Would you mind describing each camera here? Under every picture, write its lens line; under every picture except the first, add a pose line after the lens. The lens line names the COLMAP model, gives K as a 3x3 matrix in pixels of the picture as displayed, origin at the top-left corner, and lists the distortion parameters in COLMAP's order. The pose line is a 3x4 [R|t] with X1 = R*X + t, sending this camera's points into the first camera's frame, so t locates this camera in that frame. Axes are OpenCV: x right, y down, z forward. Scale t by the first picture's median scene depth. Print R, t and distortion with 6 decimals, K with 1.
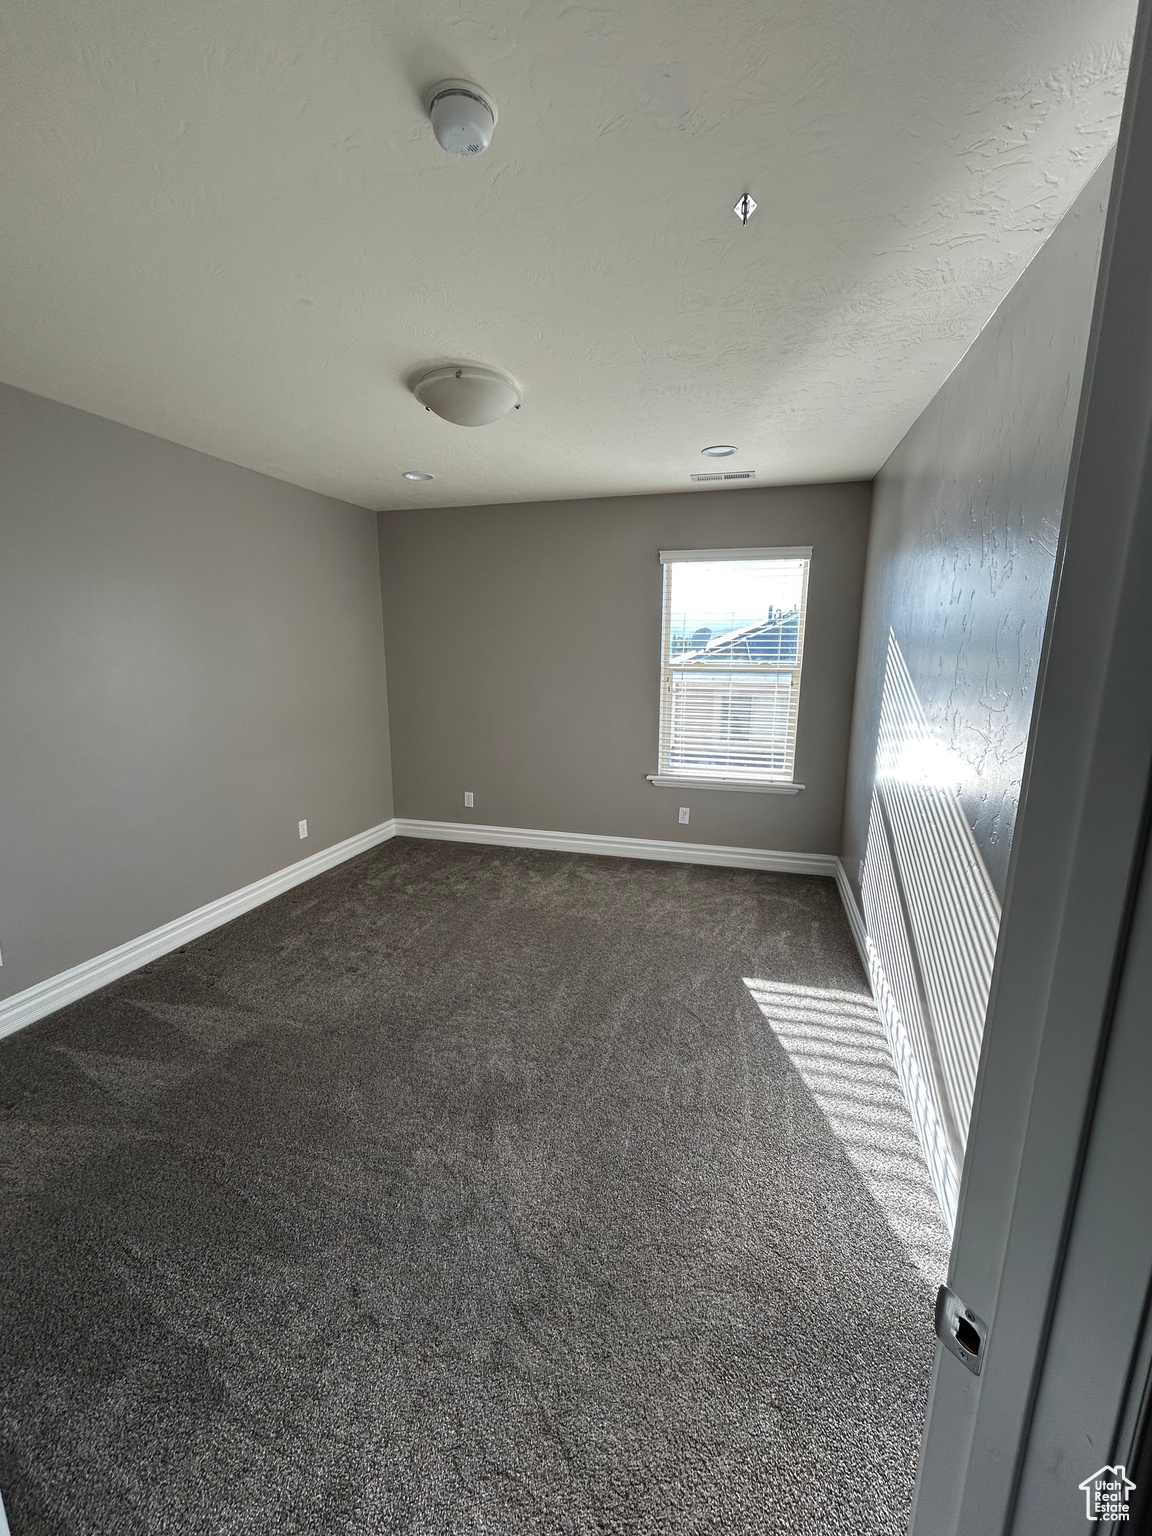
lens RADIAL K [[624.6, 0, 571.7], [0, 624.6, 770.1], [0, 0, 1]] dist [-0.001081, 0.000629]
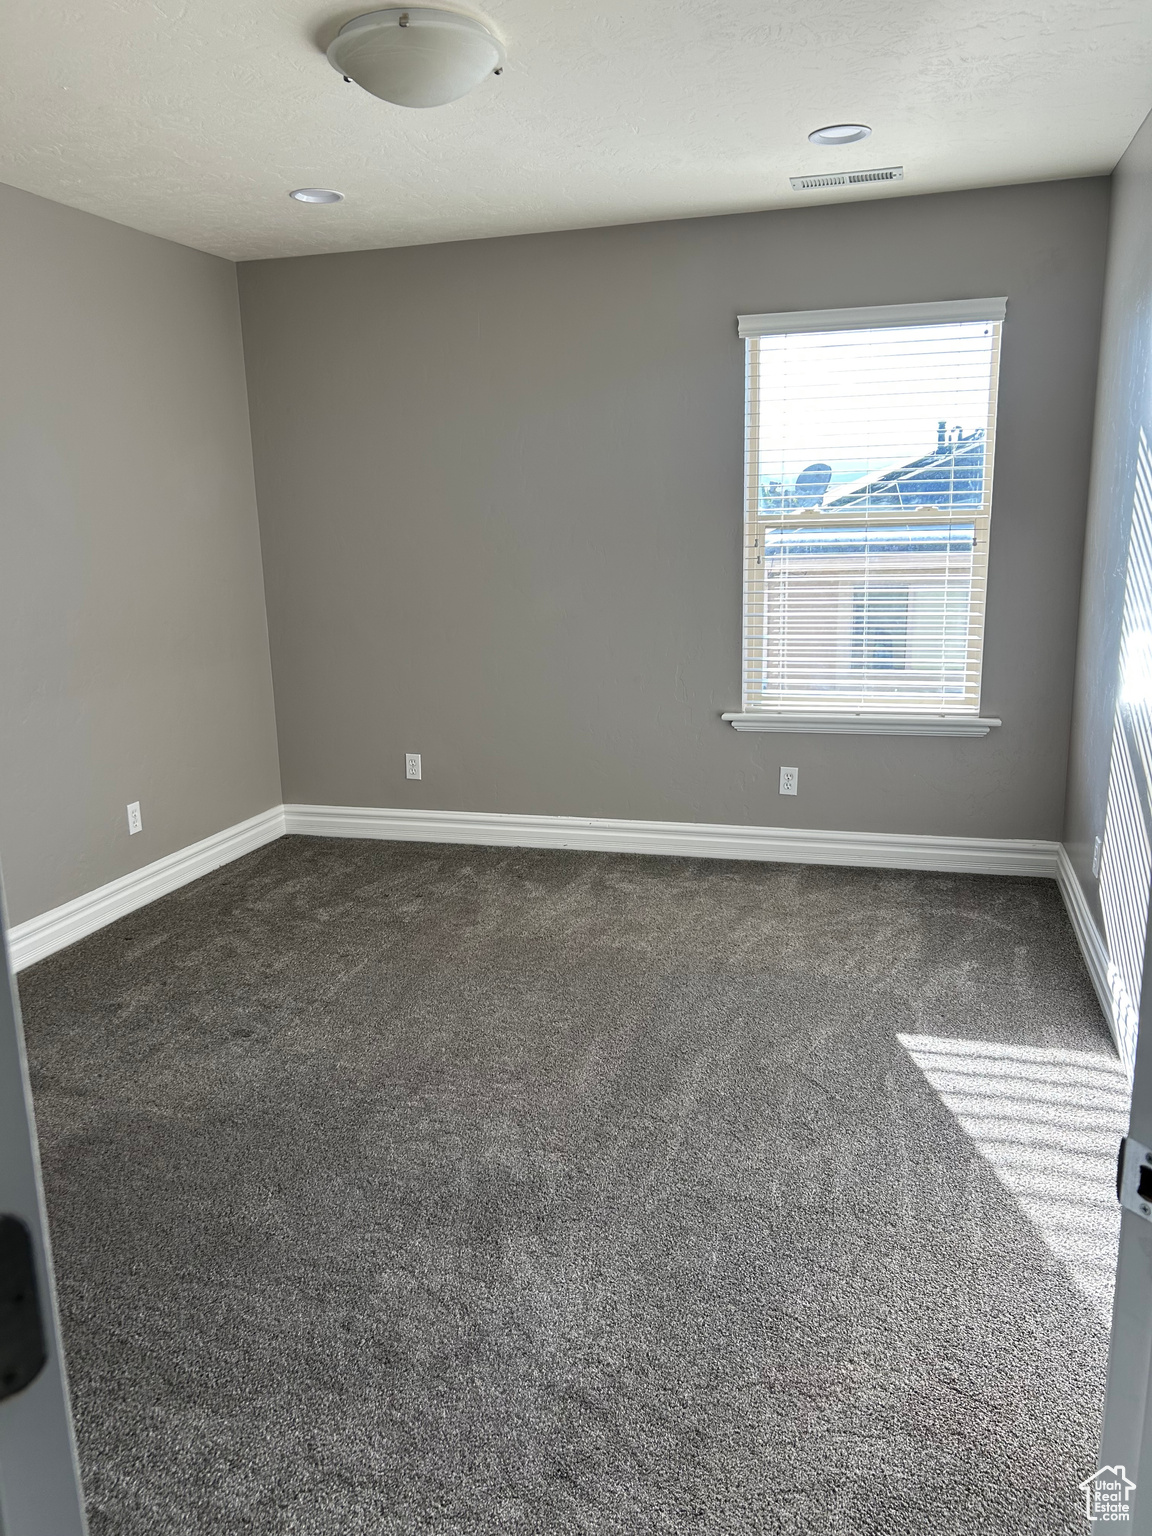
lens RADIAL K [[1157.2, 0, 562.4], [0, 1157.2, 766.3], [0, 0, 1]] dist [0.047484, -0.042458]
pose [[0.999571, -0.026393, -0.012720, -0.026914], [0.026644, 0.999445, 0.020005, 0.056500], [0.012185, -0.020336, 0.999719, -0.121813]]
